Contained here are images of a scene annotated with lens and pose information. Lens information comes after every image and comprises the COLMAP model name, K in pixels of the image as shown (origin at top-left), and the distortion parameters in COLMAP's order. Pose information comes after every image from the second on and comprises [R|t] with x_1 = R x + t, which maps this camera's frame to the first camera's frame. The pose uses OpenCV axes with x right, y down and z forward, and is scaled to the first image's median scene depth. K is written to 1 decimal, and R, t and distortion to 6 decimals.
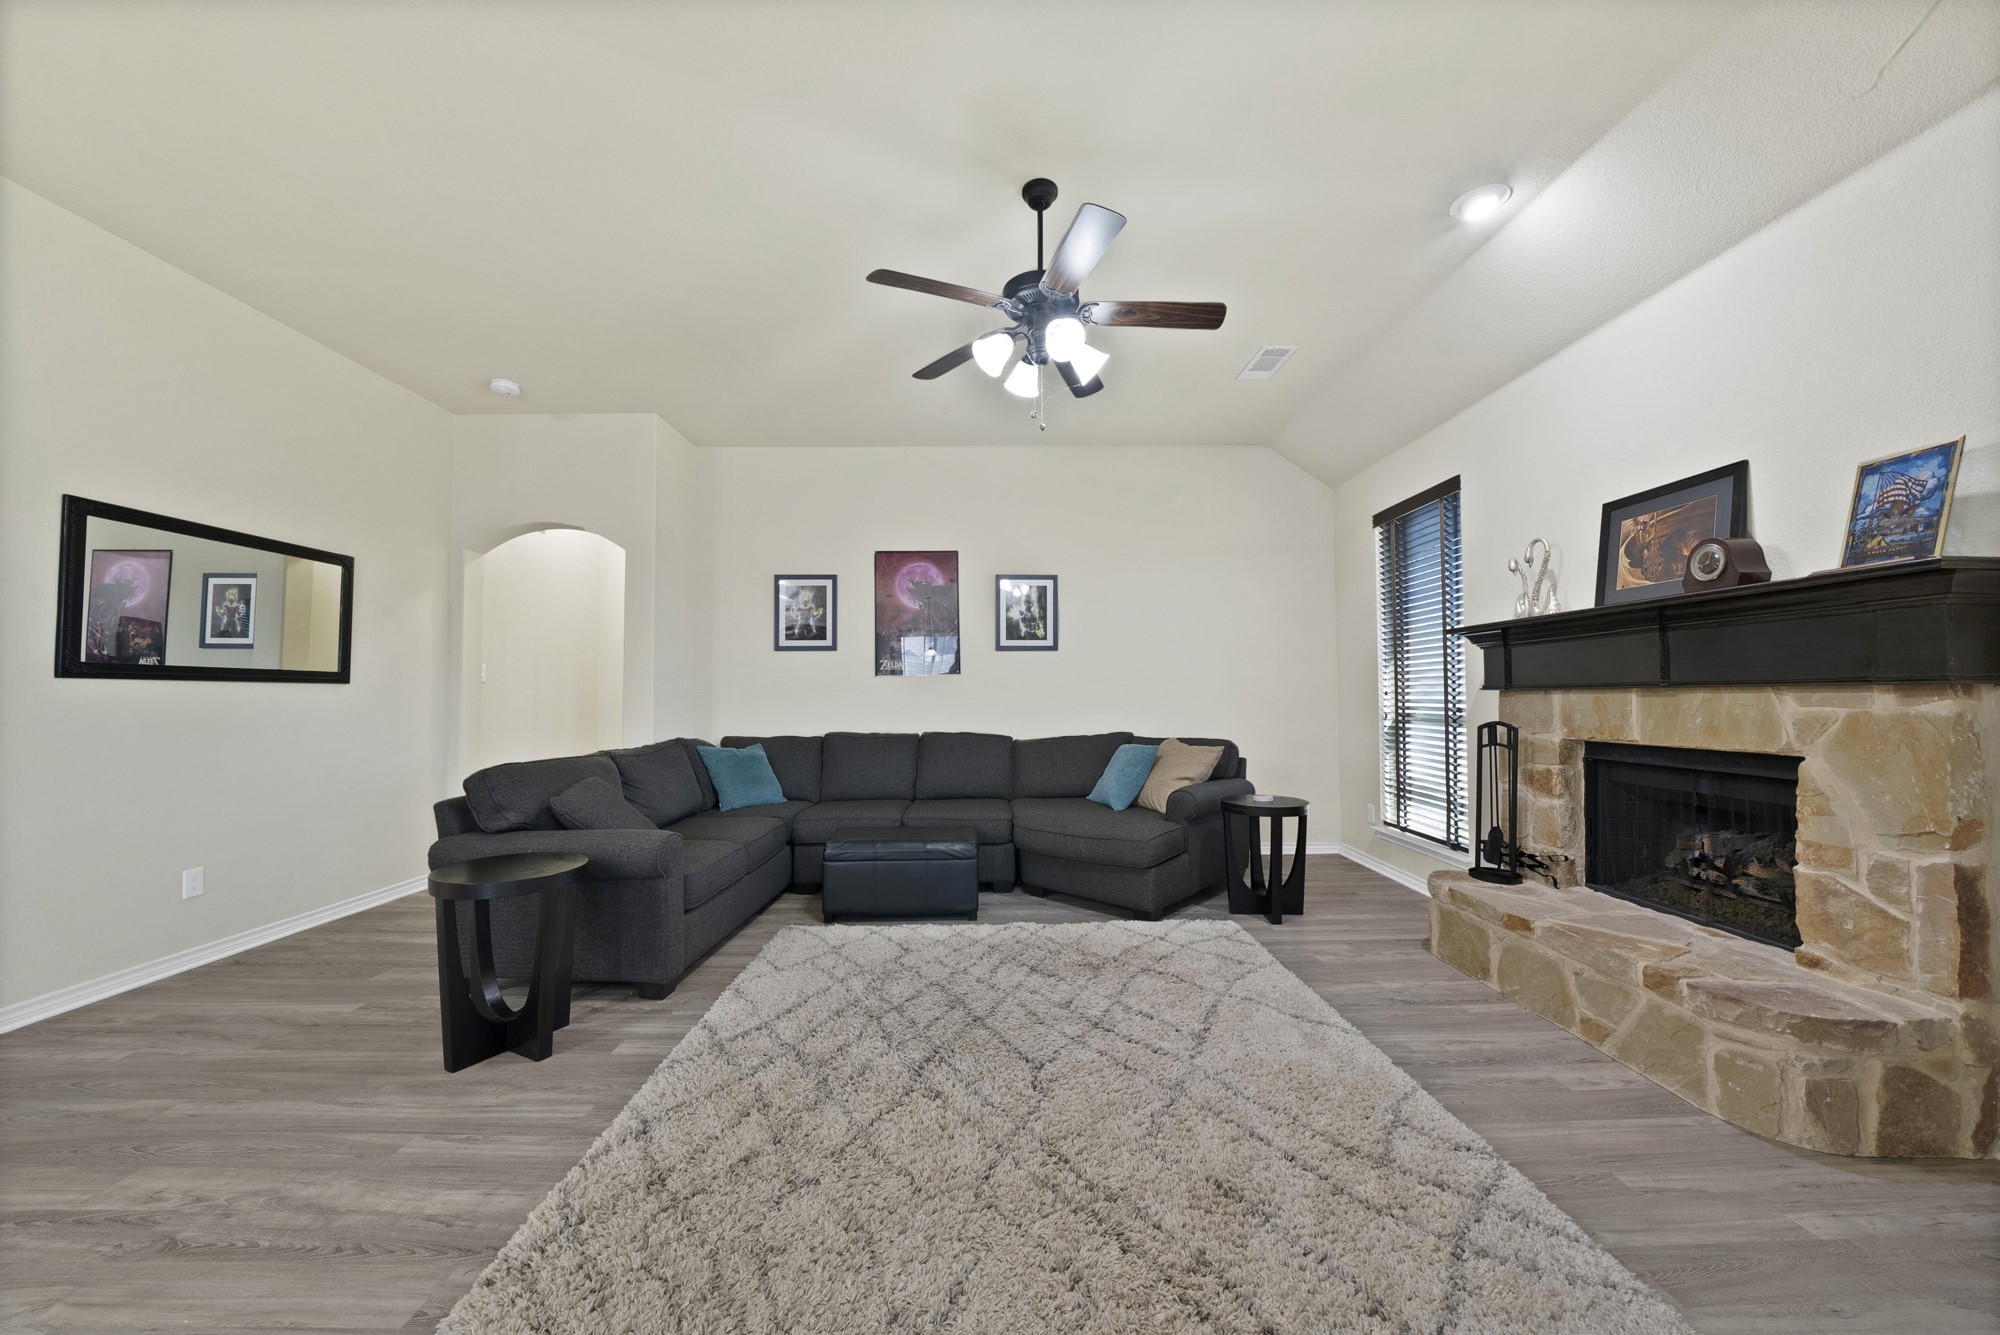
lens RADIAL K [[718.9, 0, 1001.5], [0, 718.9, 675.9], [0, 0, 1]] dist [-0.009265, 0.000152]
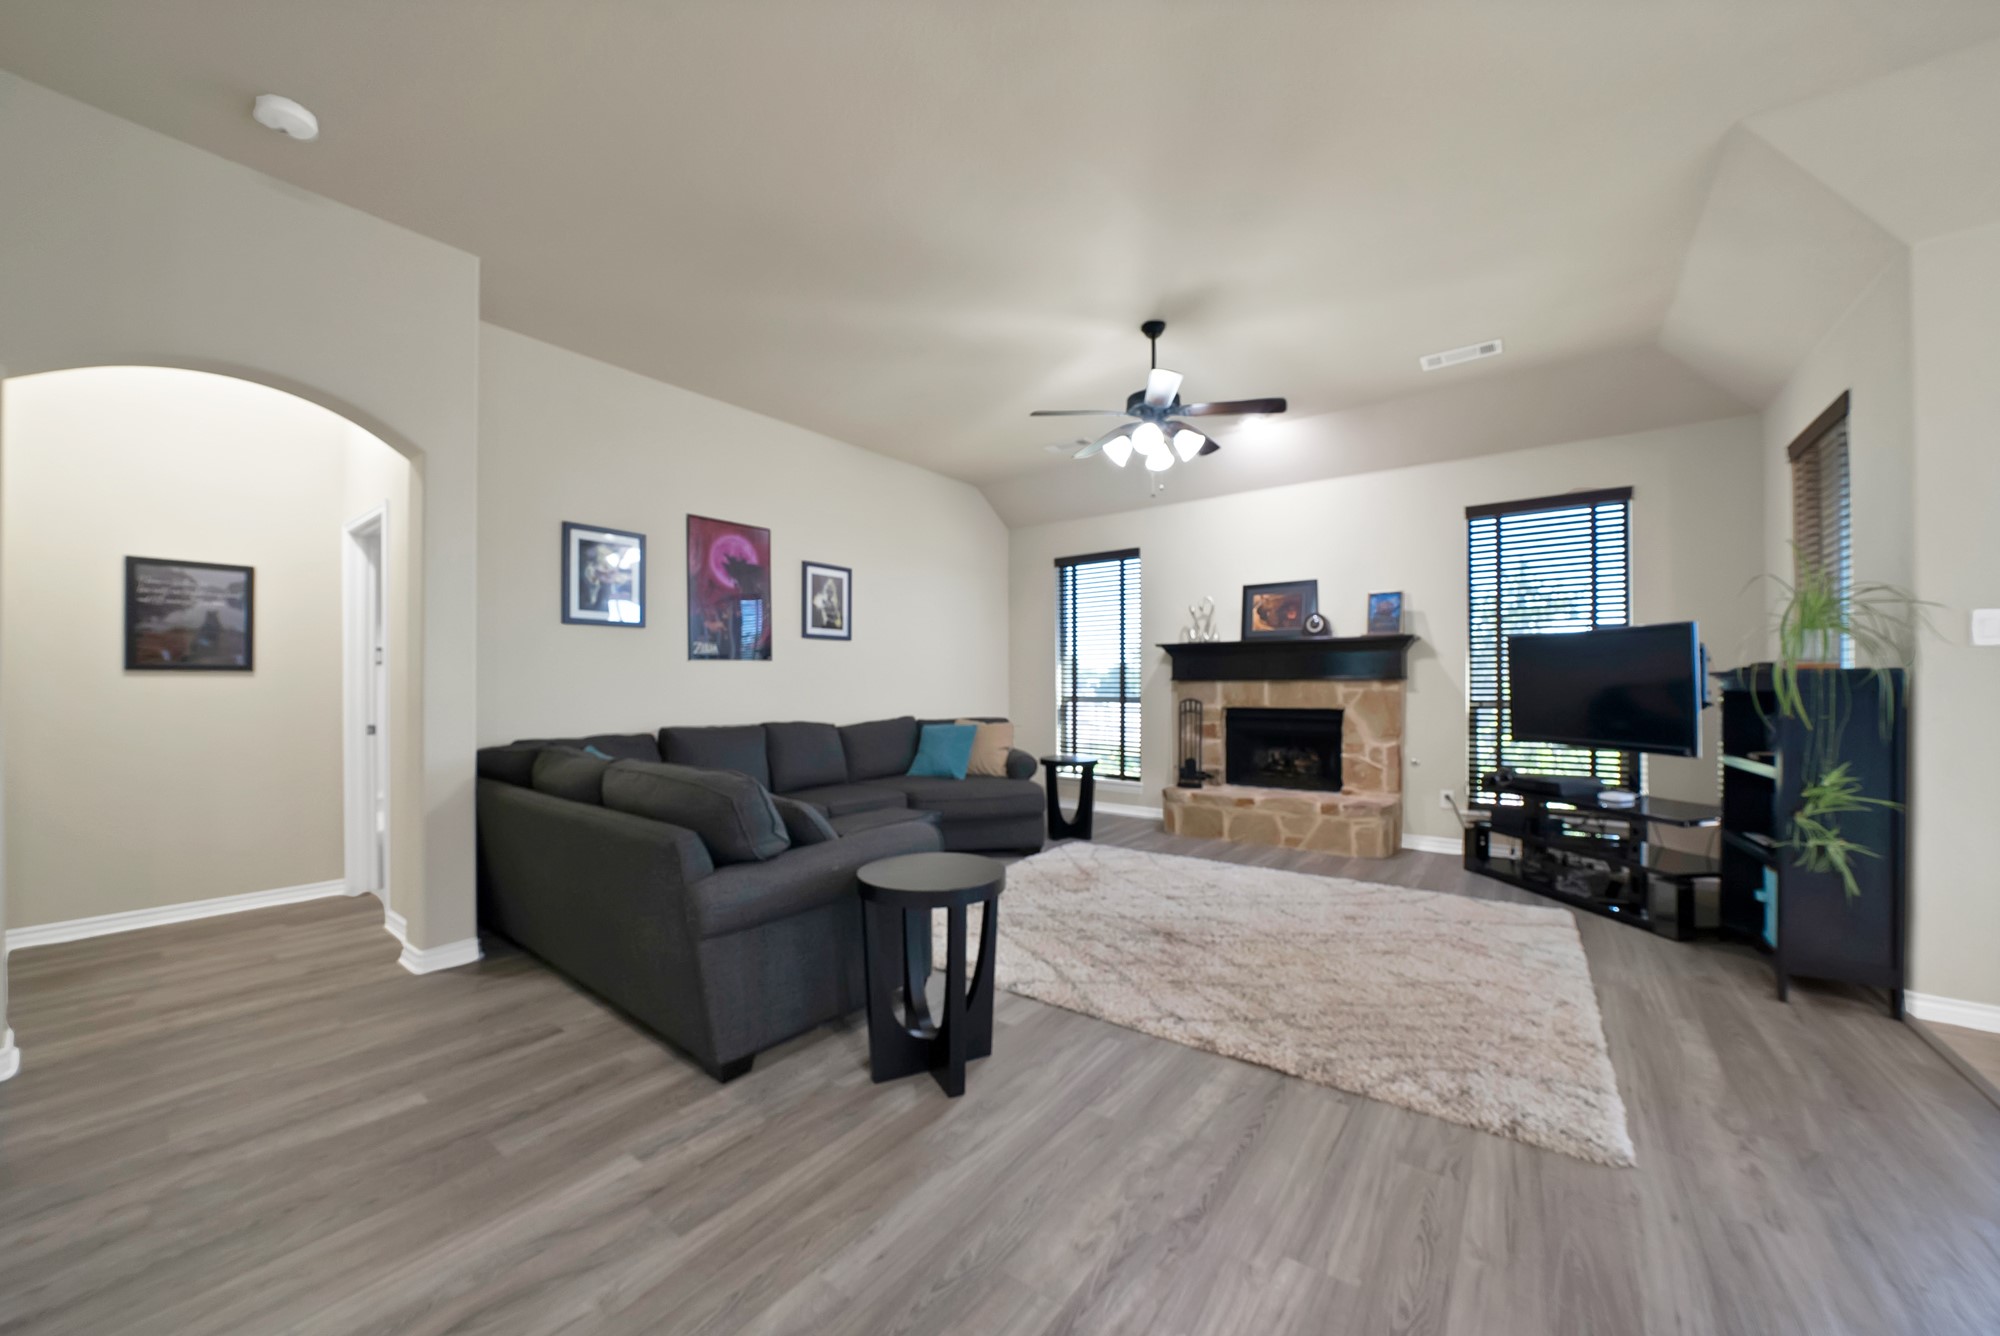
lens RADIAL K [[718.9, 0, 1001.5], [0, 718.9, 676.4], [0, 0, 1]] dist [-0.009265, 0.000152]
pose [[0.615742, 0.012191, 0.787854, -1.122855], [-0.022686, 0.999740, 0.002261, 0.017995], [-0.787621, -0.019265, 0.615858, 0.310628]]
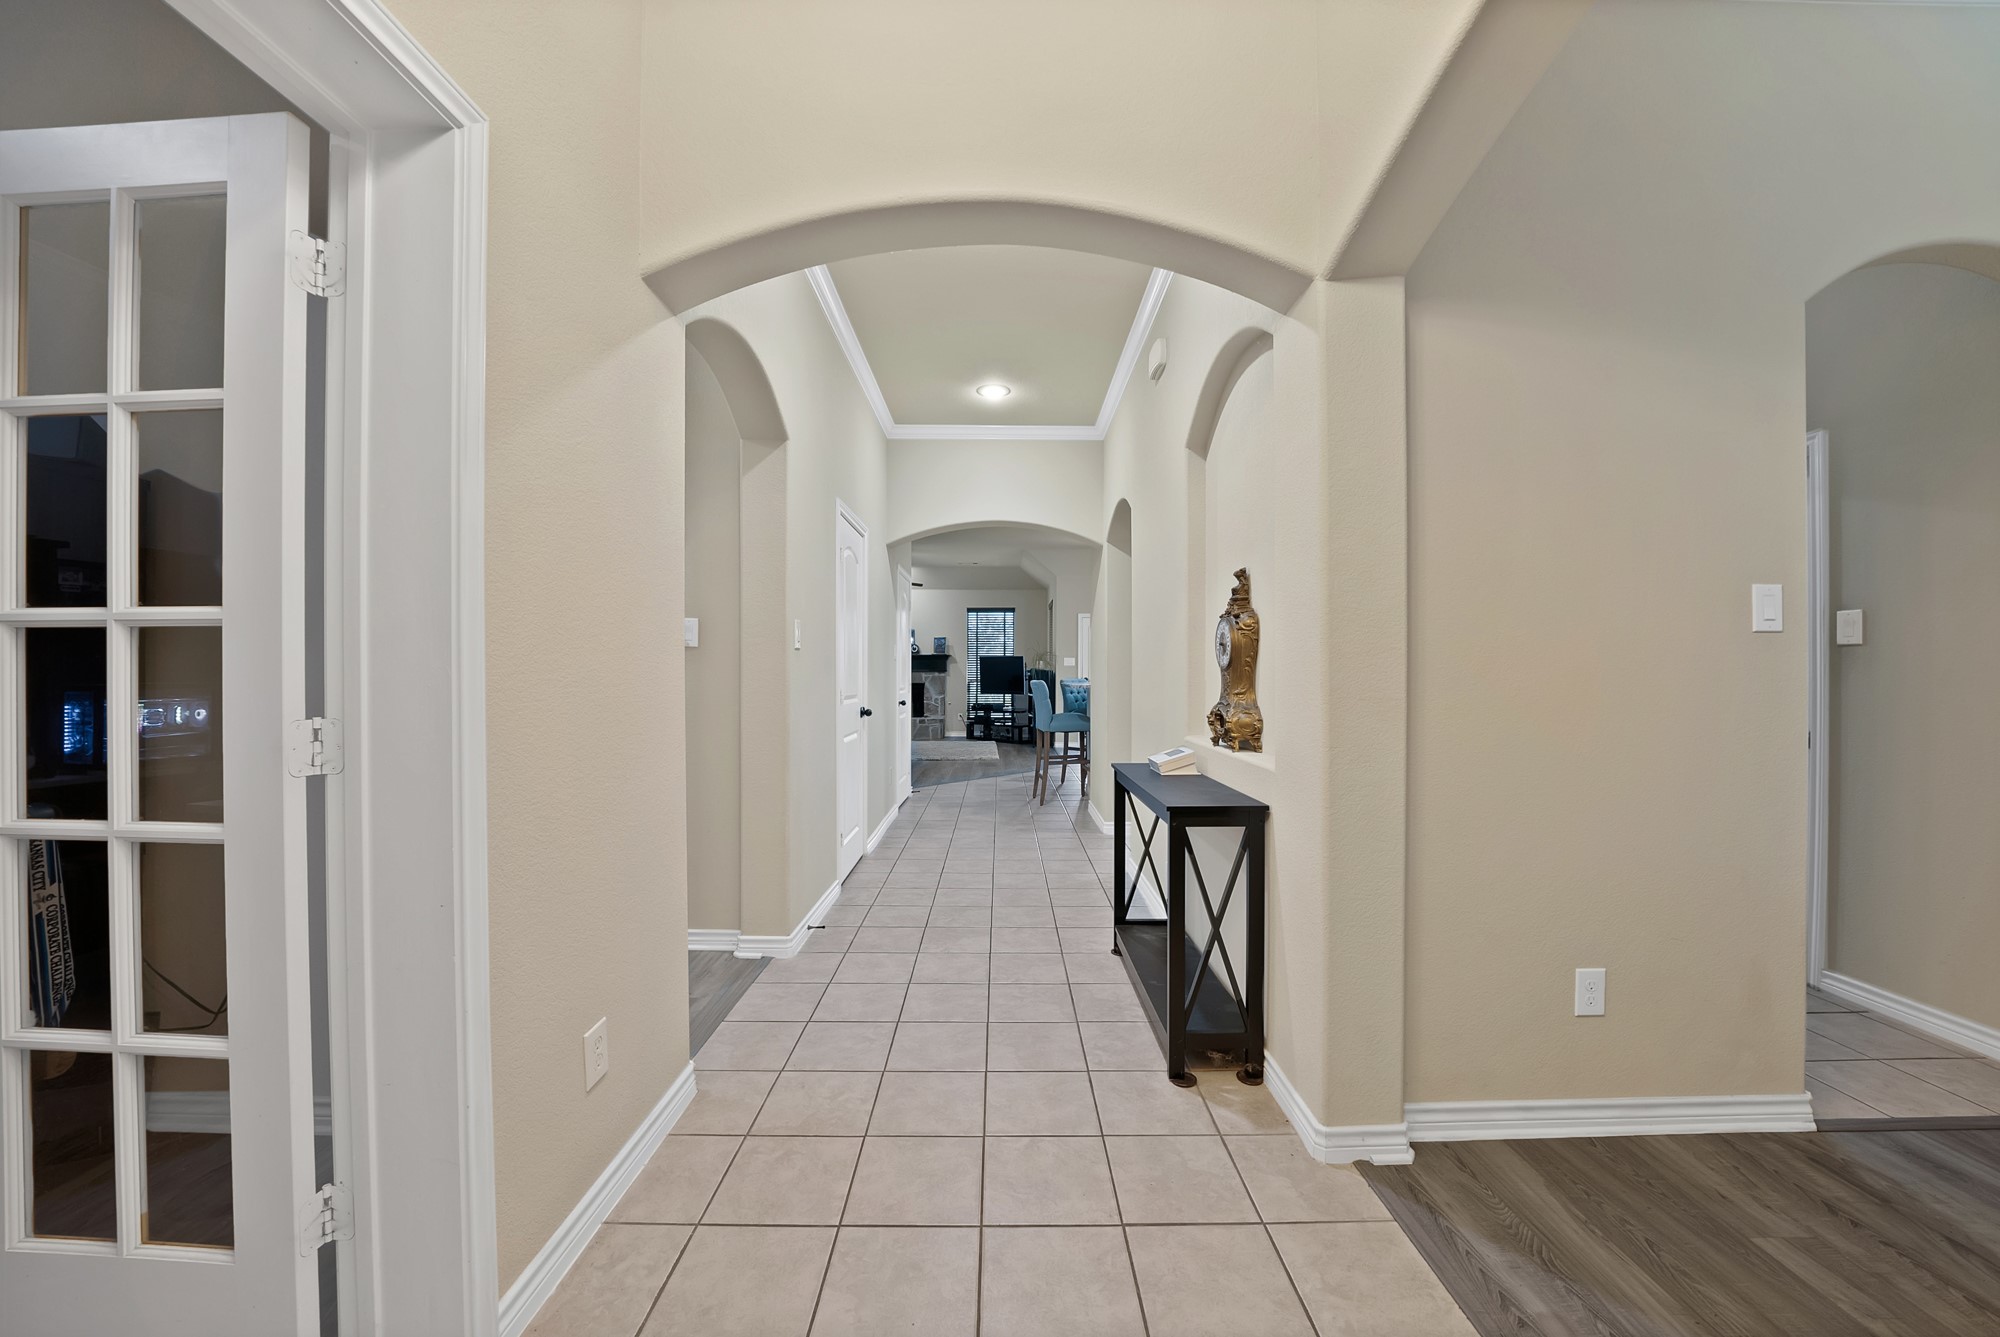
lens RADIAL K [[718.9, 0, 1001.5], [0, 718.9, 676.9], [0, 0, 1]] dist [-0.009265, 0.000152]
pose [[0.012237, 0.009688, 0.999878, -3.633454], [-0.029008, 0.999536, -0.009329, 0.071344], [-0.999504, -0.028890, 0.012512, 0.209375]]
